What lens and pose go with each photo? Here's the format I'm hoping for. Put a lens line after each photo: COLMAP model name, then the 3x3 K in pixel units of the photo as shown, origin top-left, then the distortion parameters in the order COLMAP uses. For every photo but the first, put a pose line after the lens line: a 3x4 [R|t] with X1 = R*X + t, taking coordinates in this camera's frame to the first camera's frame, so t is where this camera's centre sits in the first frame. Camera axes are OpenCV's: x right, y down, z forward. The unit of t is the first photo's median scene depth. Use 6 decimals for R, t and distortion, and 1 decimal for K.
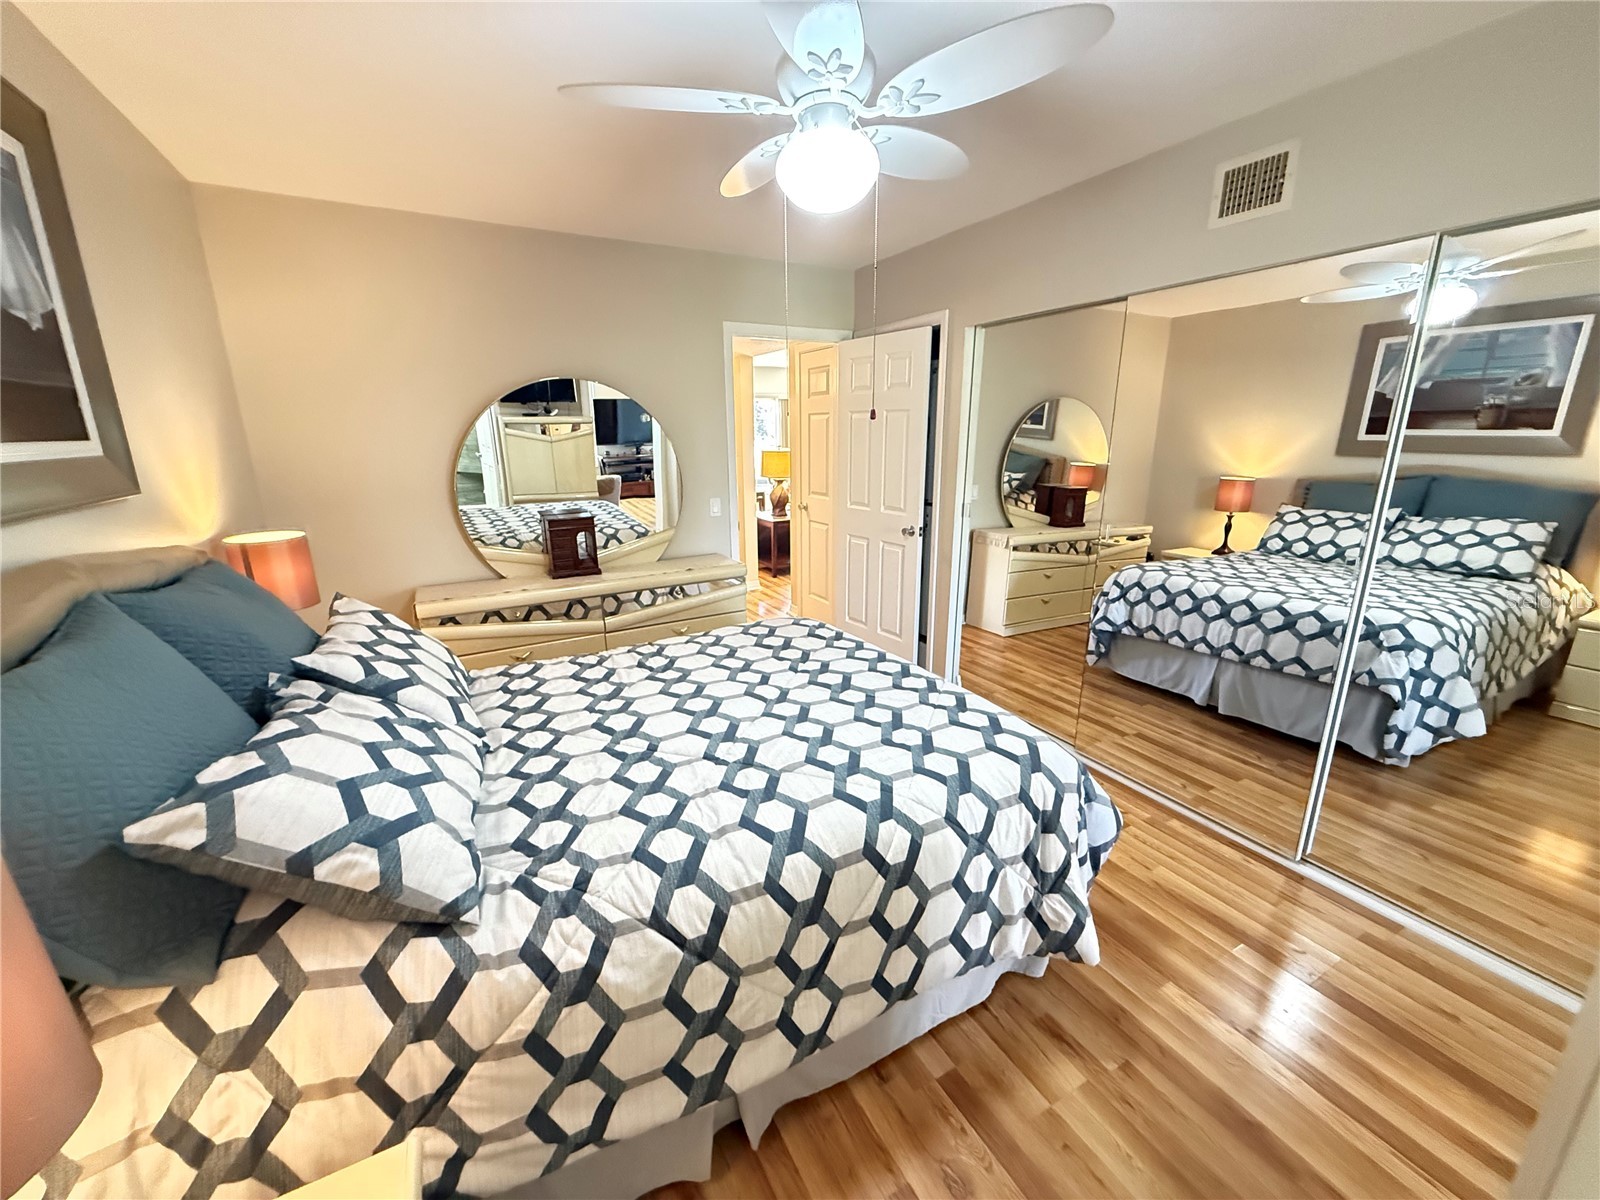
lens RADIAL K [[635.2, 0, 804.7], [0, 635.2, 595.6], [0, 0, 1]] dist [-0.000727, 0.000327]
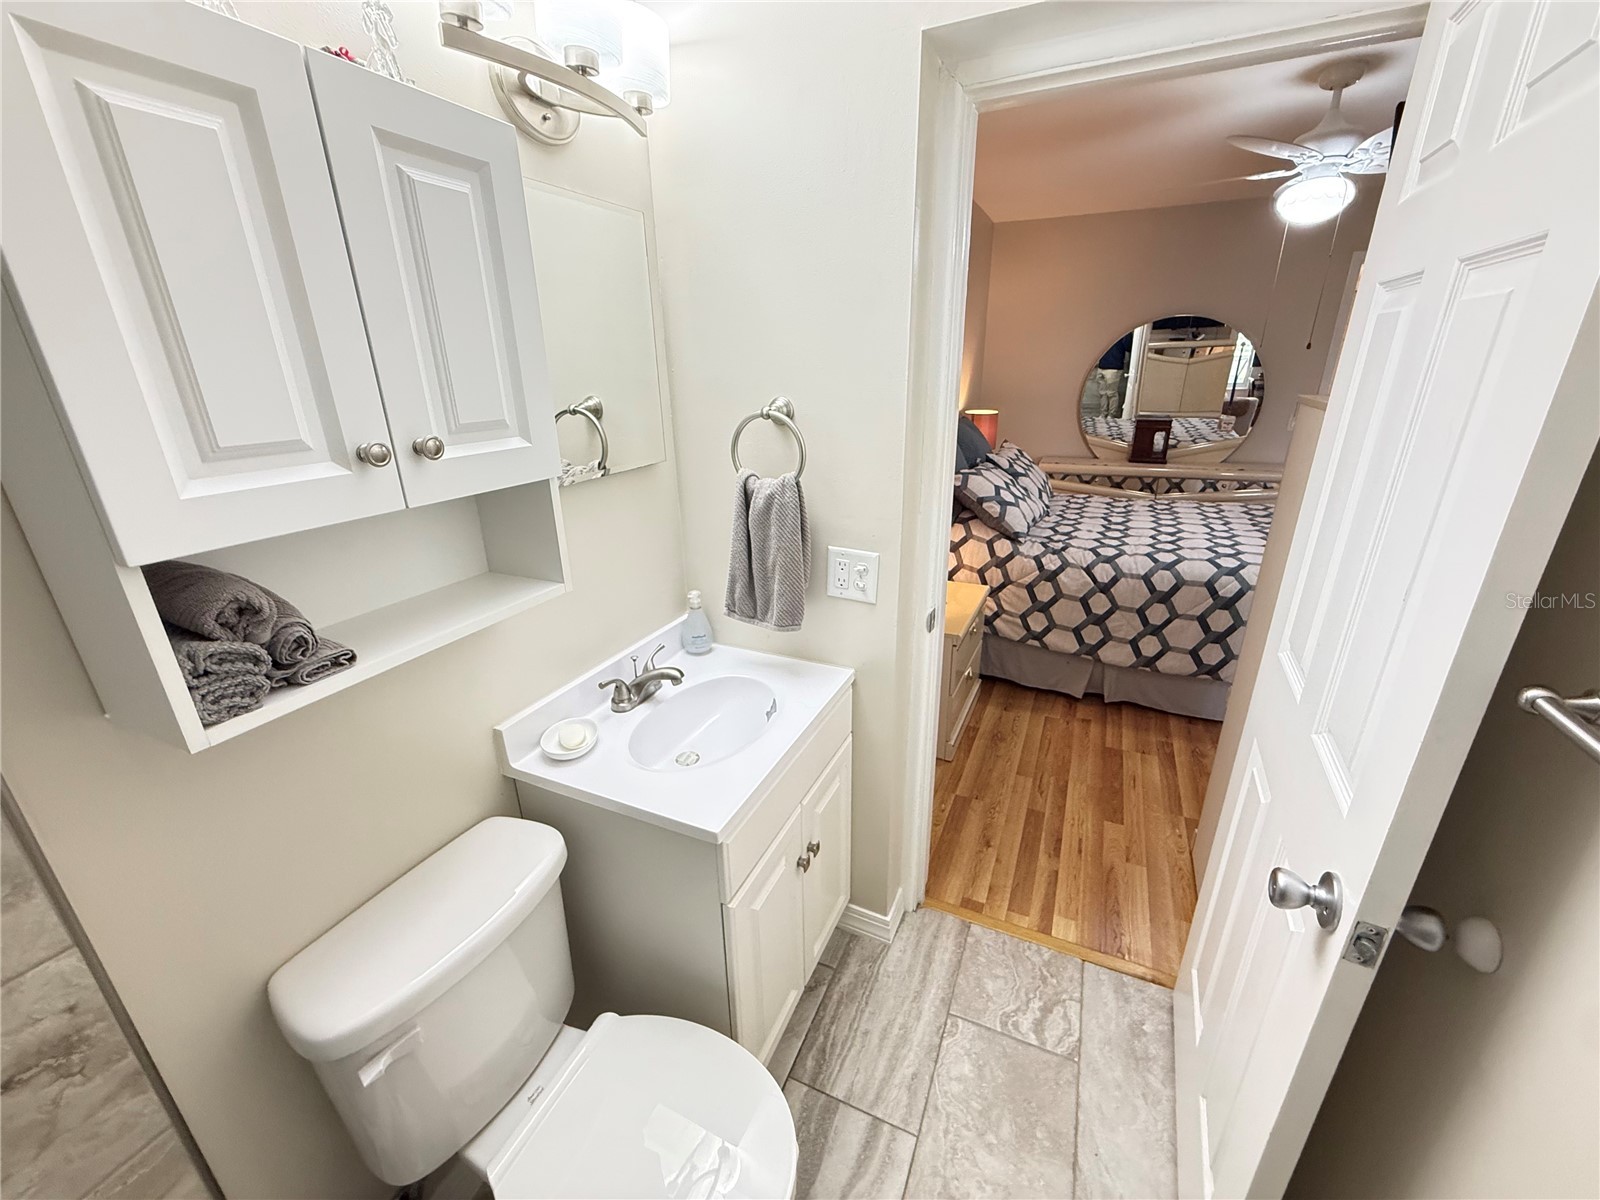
lens RADIAL K [[635.2, 0, 804.9], [0, 635.2, 596.2], [0, 0, 1]] dist [-0.000727, 0.000327]
pose [[0.593943, 0.278632, -0.754716, 1.027438], [-0.193730, 0.960039, 0.201975, 0.356917], [0.780833, 0.026250, 0.624188, -1.399059]]
